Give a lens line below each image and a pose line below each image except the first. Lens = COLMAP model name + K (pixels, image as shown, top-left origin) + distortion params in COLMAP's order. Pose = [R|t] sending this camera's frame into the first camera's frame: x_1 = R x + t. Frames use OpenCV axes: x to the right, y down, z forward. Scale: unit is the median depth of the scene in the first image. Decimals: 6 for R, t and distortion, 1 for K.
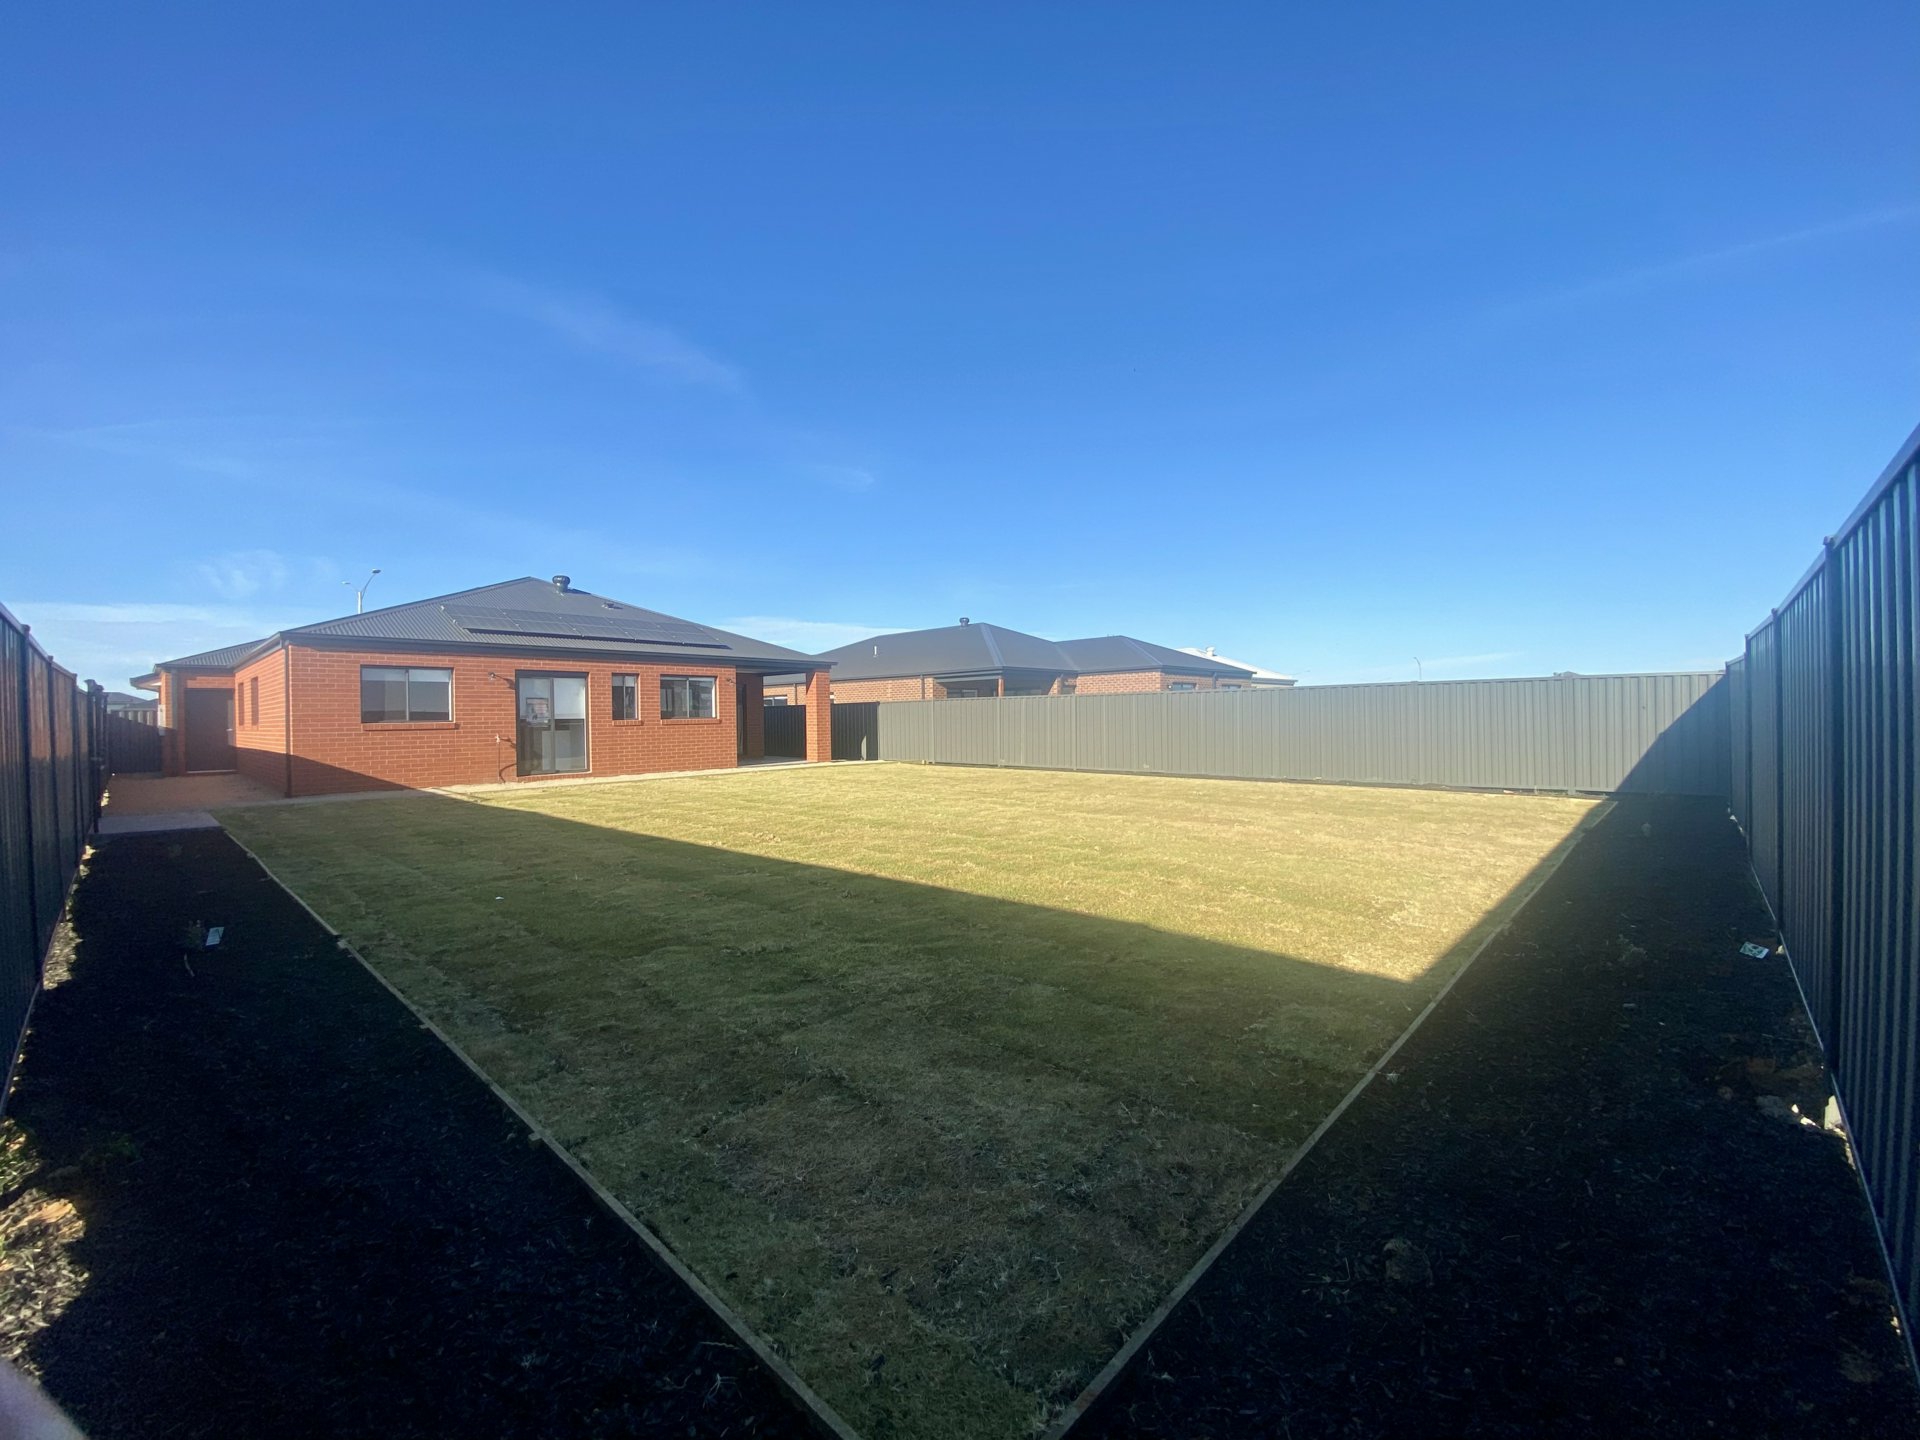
lens RADIAL K [[779.4, 0, 962.2], [0, 779.4, 723.7], [0, 0, 1]] dist [-0.002130, -0.000051]
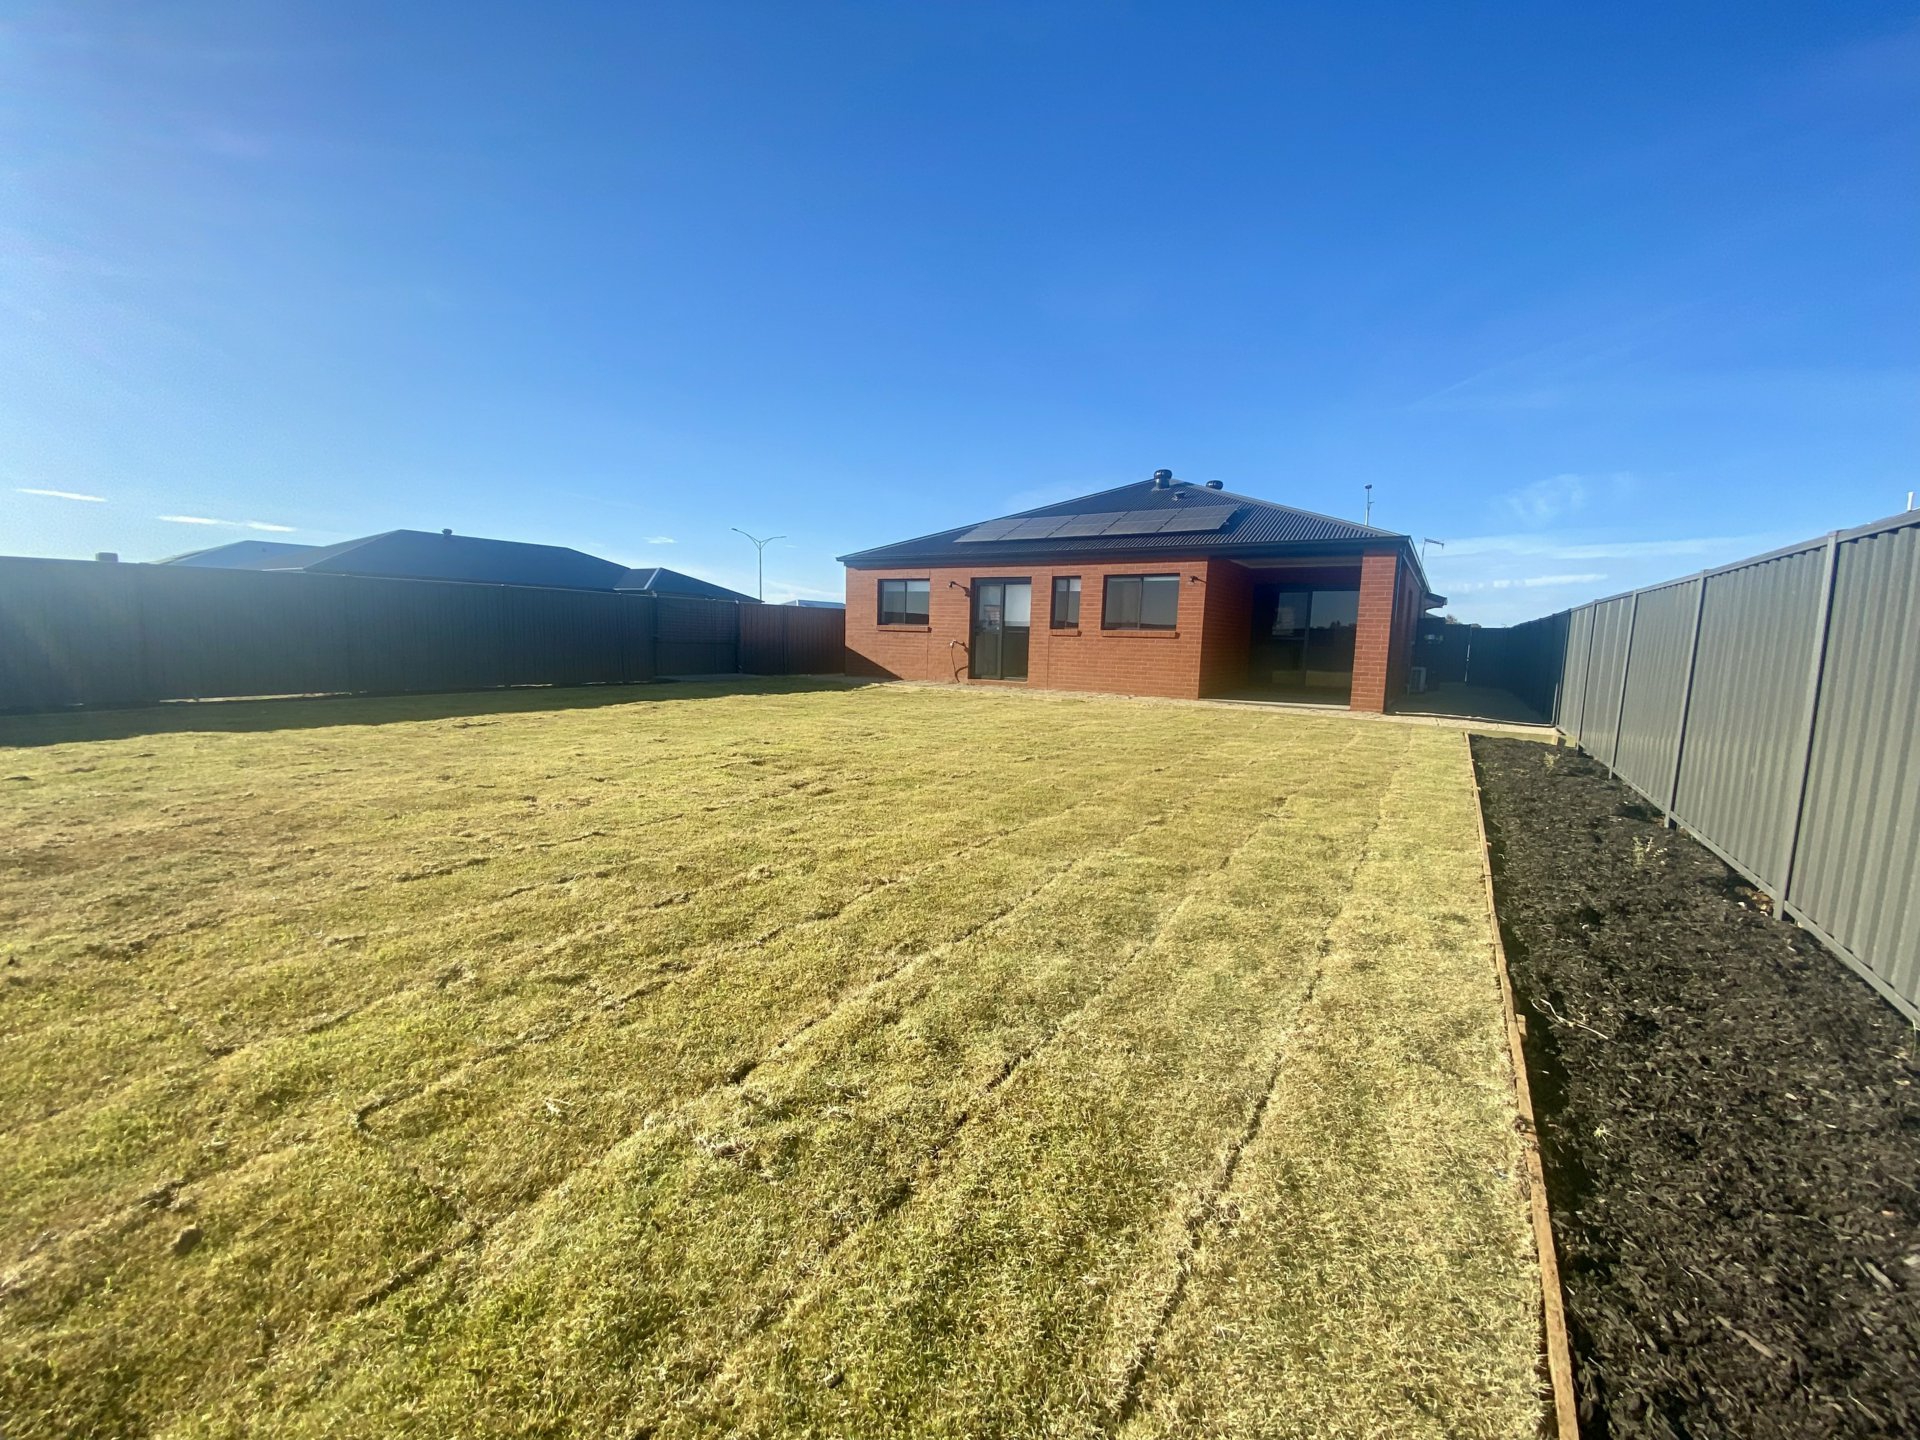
lens RADIAL K [[779.4, 0, 957.6], [0, 779.4, 718.4], [0, 0, 1]] dist [-0.002130, -0.000051]
pose [[0.180976, 0.130202, -0.974831, 0.460893], [-0.037752, 0.991387, 0.125405, -0.011419], [0.982763, 0.014106, 0.184332, 0.752934]]
